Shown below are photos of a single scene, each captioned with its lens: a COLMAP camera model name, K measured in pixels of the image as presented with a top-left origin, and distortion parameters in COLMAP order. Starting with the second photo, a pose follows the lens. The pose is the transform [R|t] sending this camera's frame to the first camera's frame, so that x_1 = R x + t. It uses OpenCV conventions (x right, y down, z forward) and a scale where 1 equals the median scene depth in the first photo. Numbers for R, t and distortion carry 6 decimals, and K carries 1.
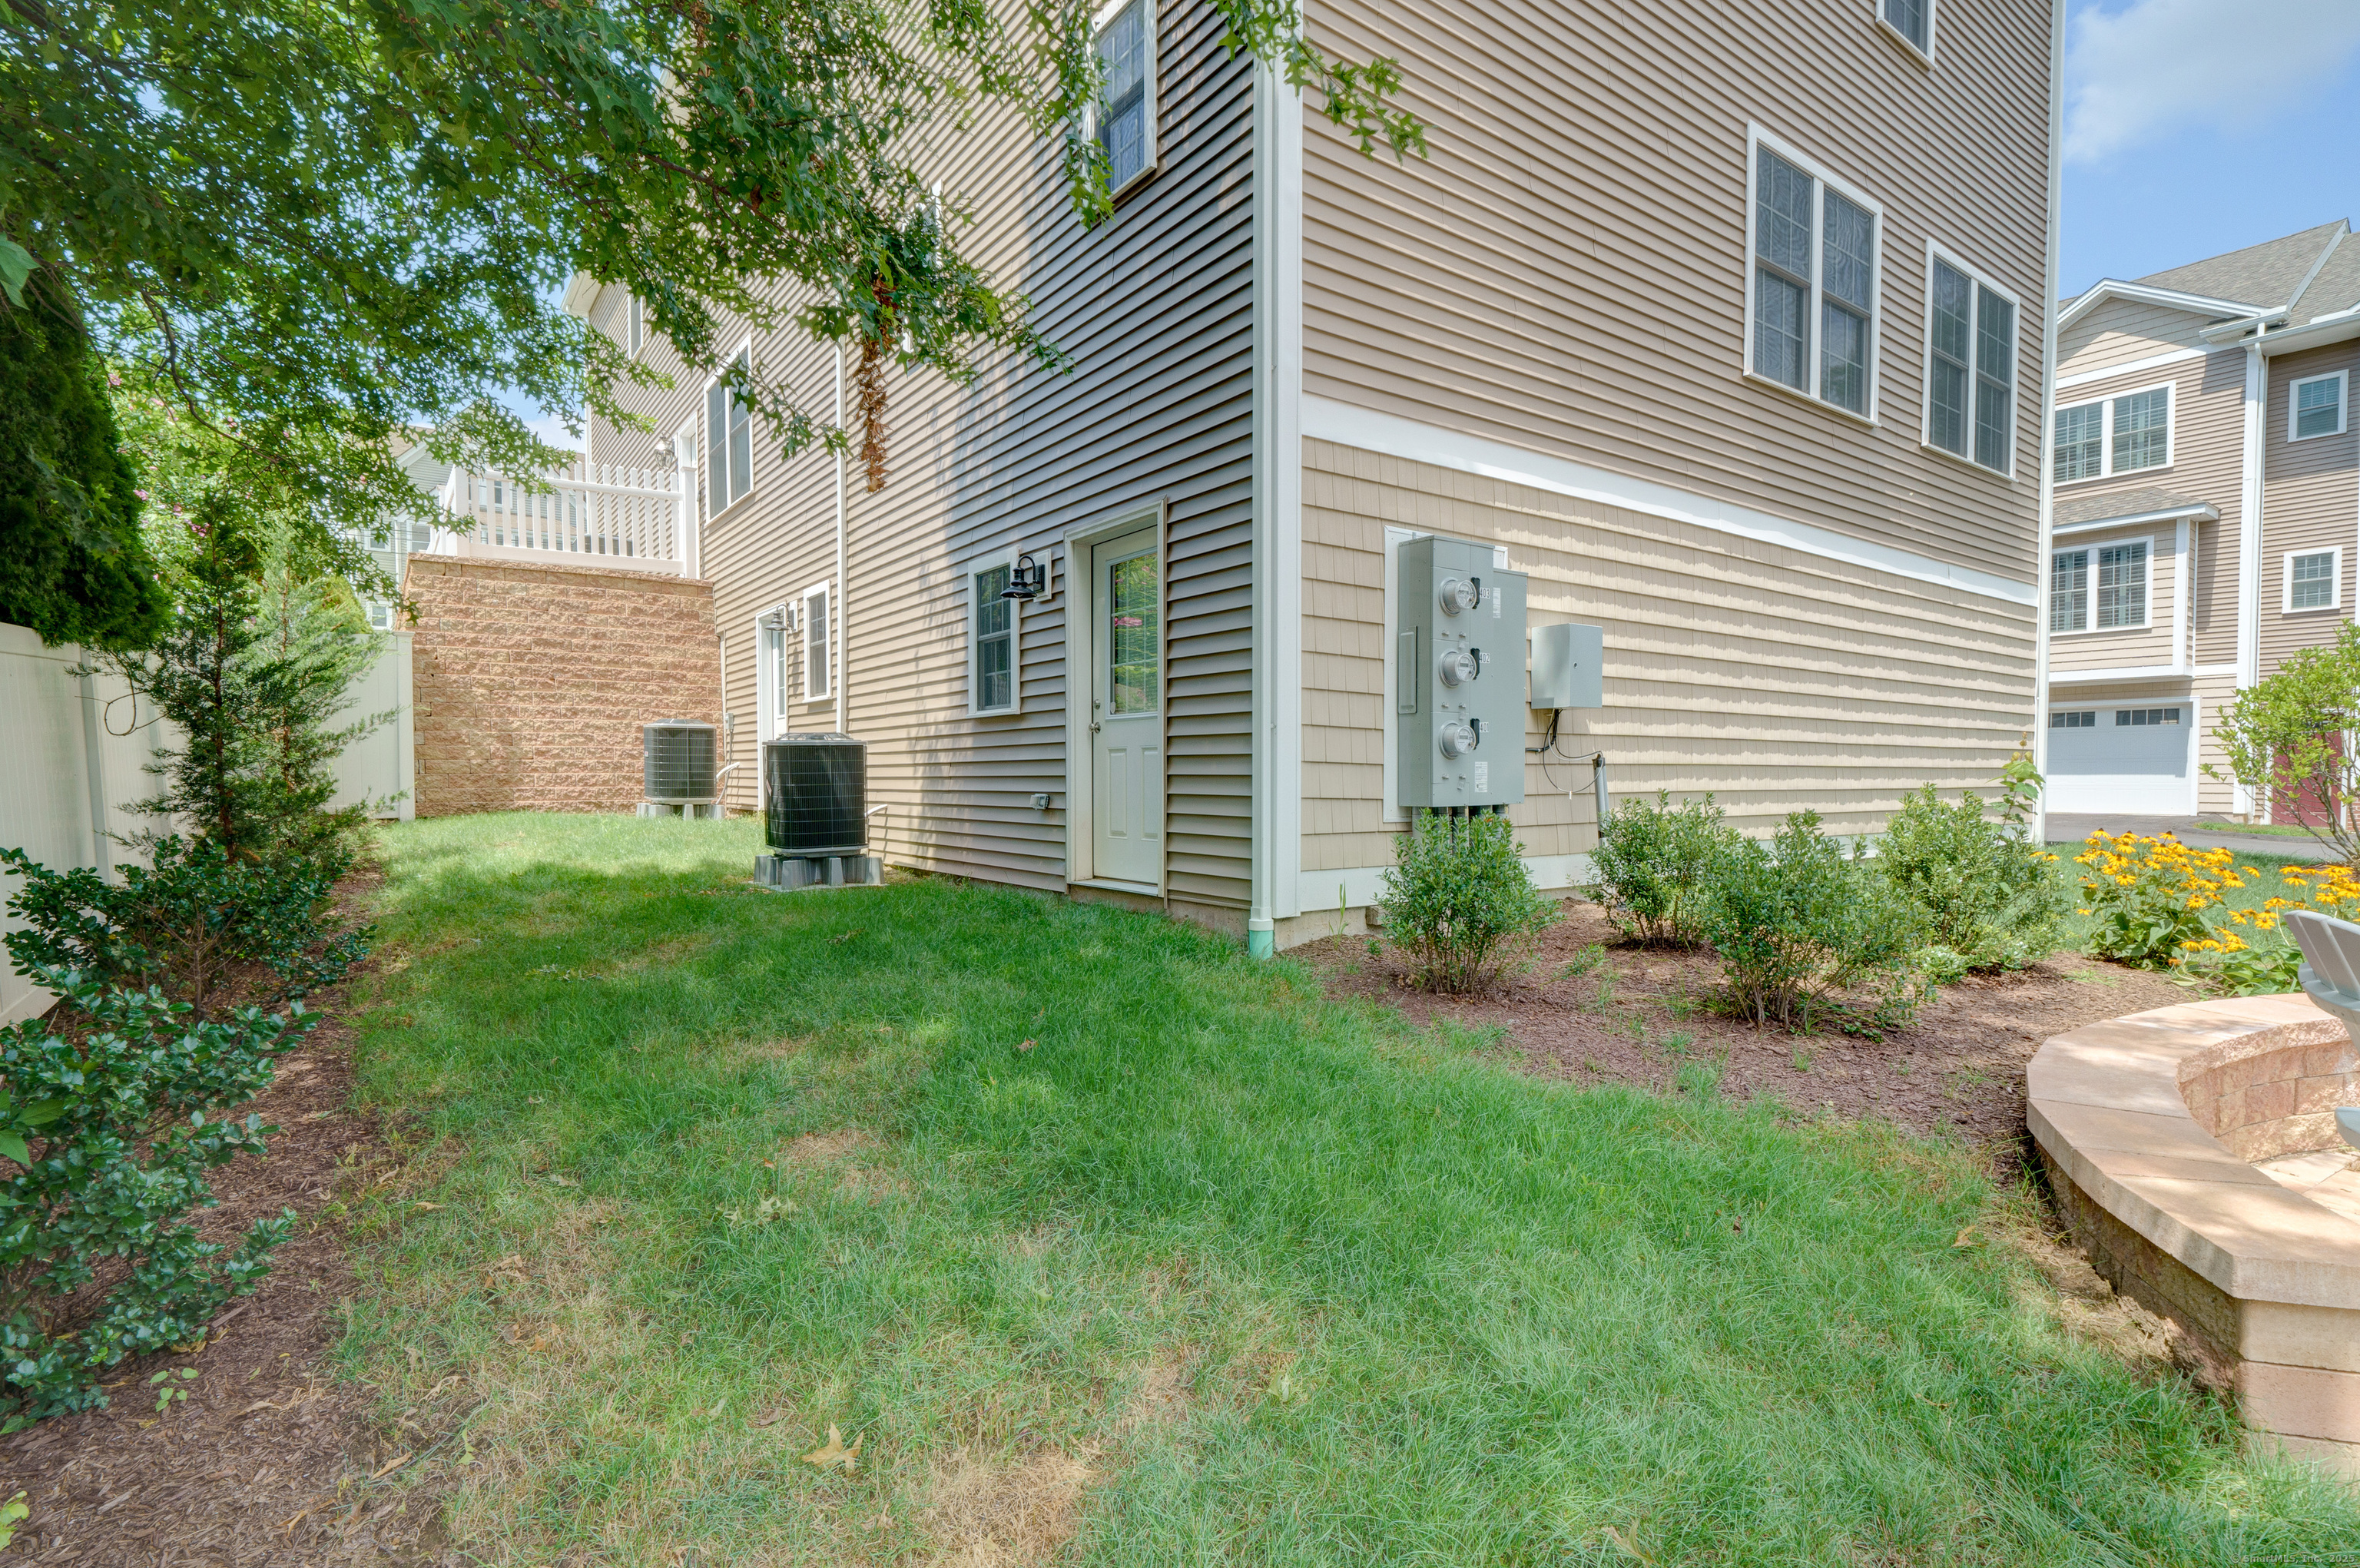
lens RADIAL K [[1124.8, 0, 1180.0], [0, 1124.8, 784.0], [0, 0, 1]] dist [0.004432, 0.000585]
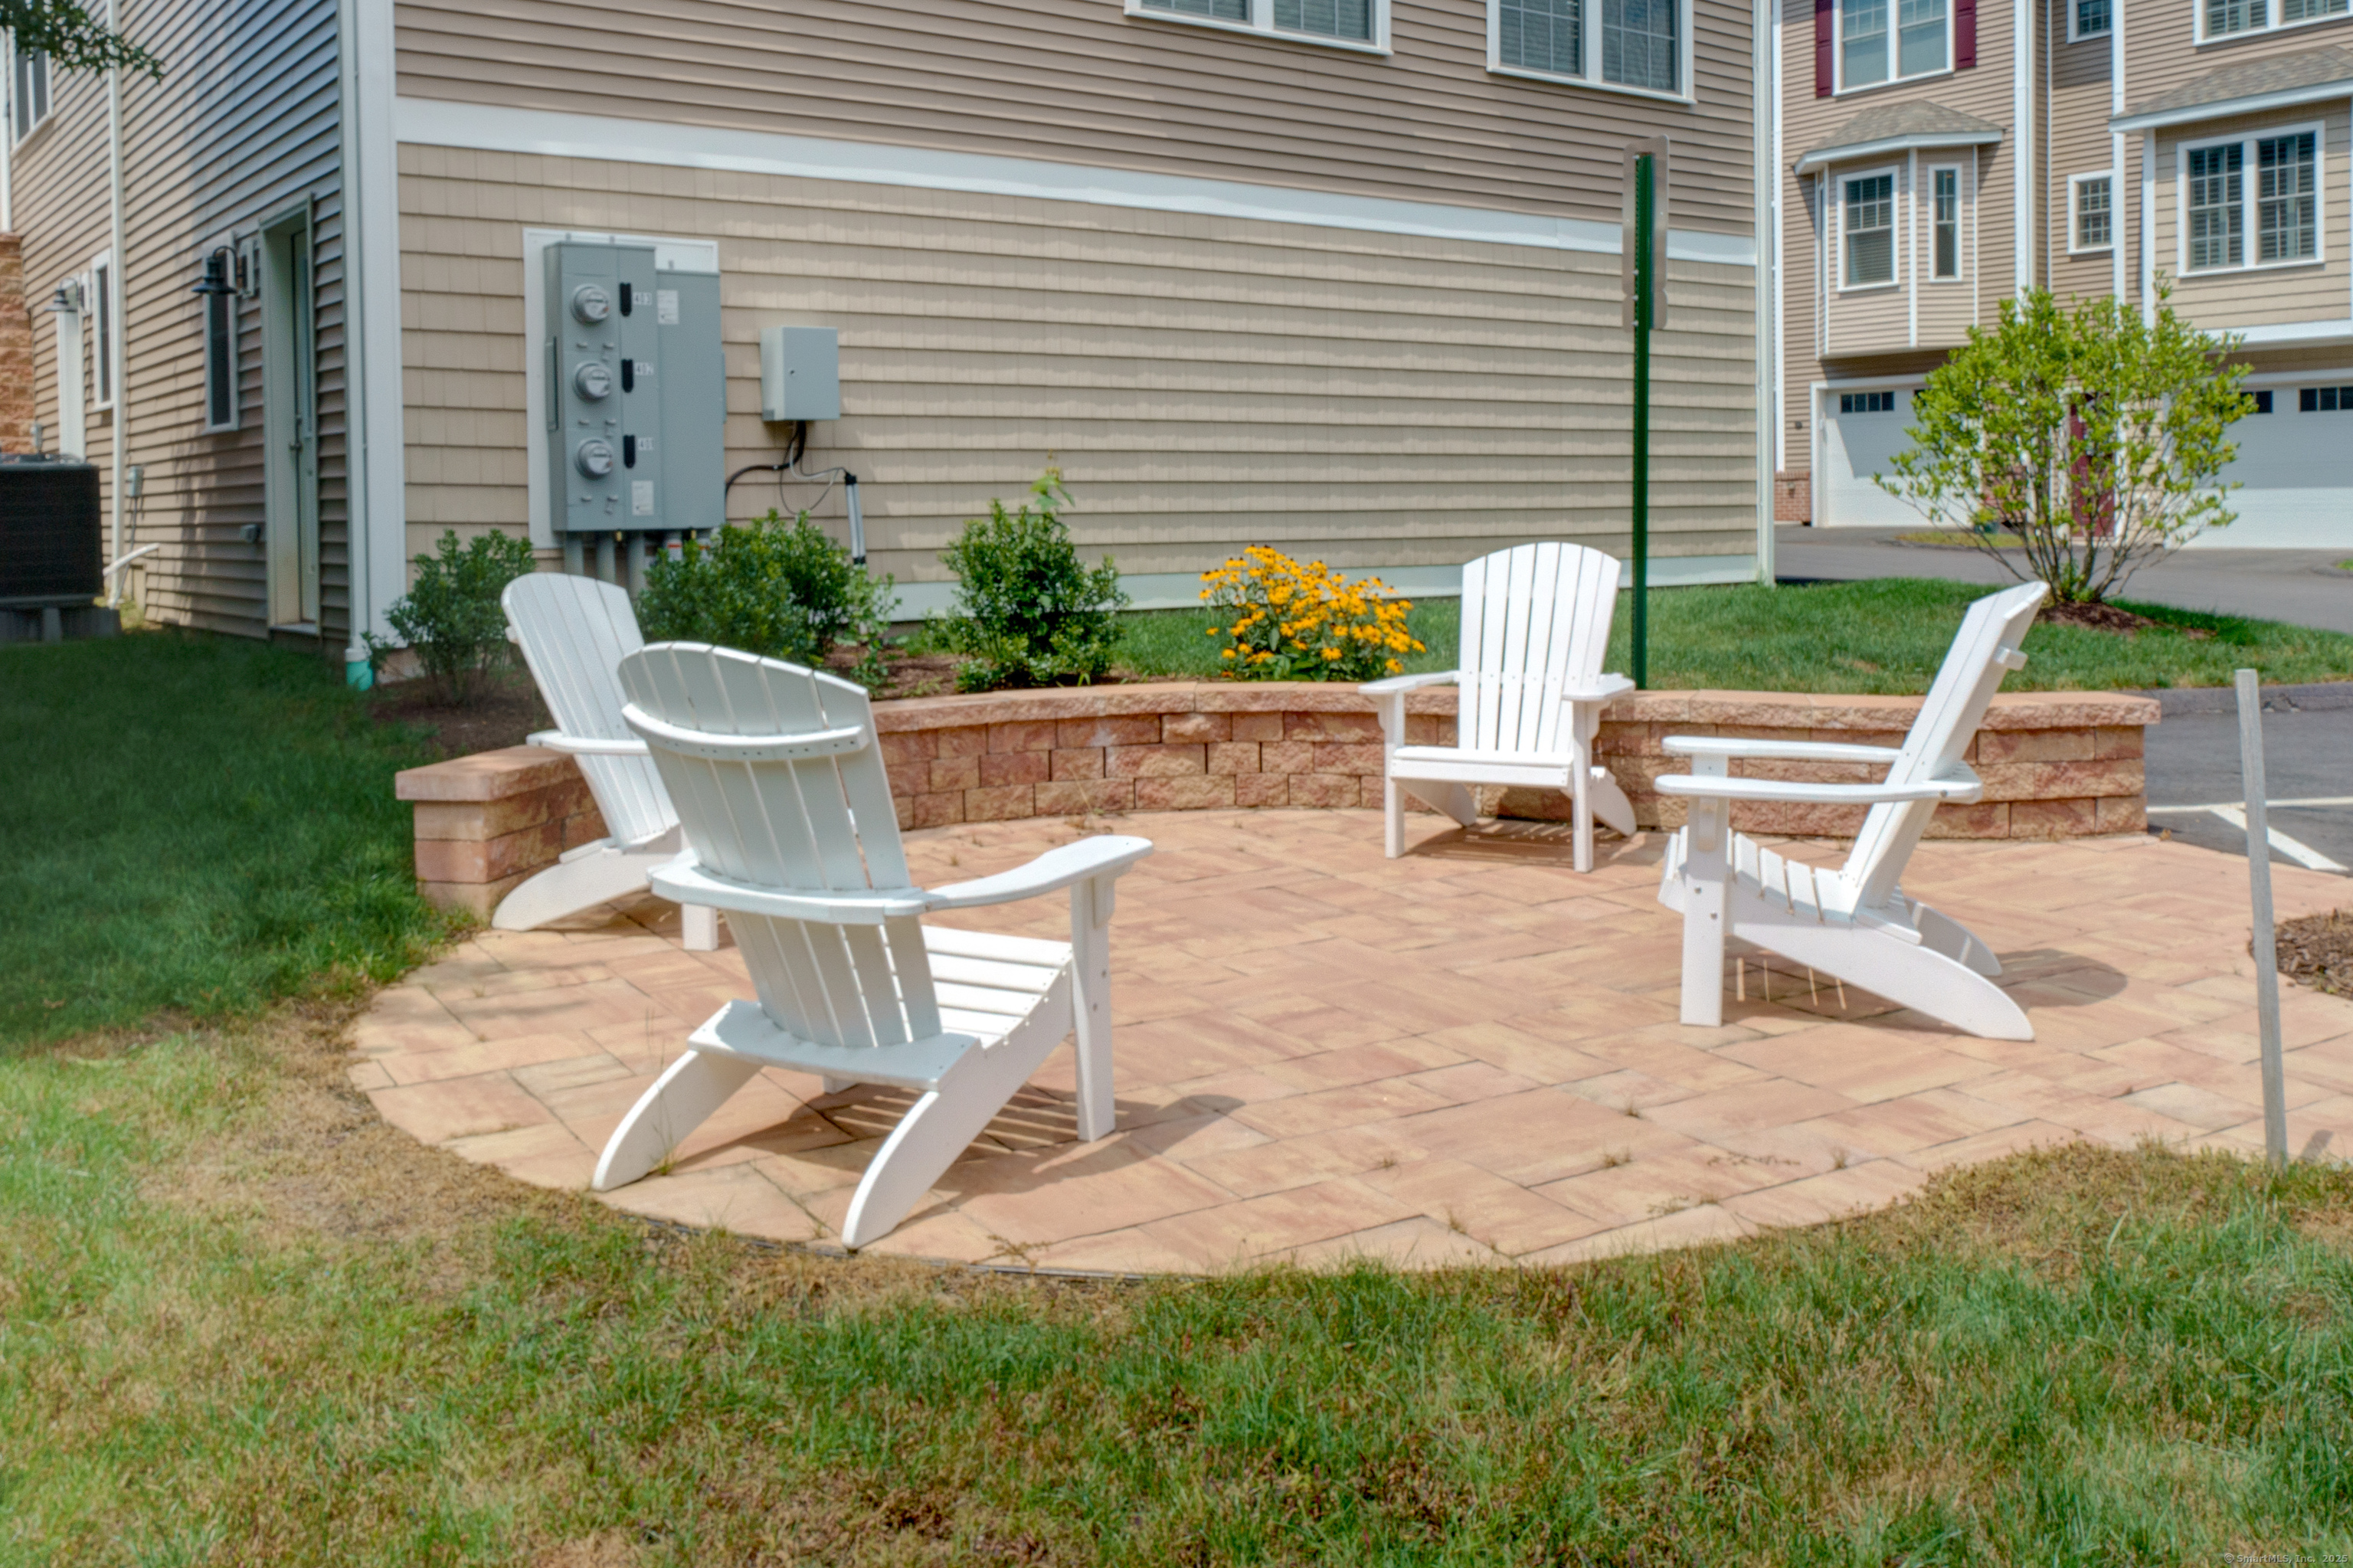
lens RADIAL K [[2090.9, 0, 1202.9], [0, 2090.9, 506.5], [0, 0, 1]] dist [-0.007328, 0.026038]
pose [[0.999881, -0.011669, 0.010120, 0.481663], [0.011761, 0.999890, -0.009049, 0.014690], [-0.010014, 0.009167, 0.999908, -0.483779]]
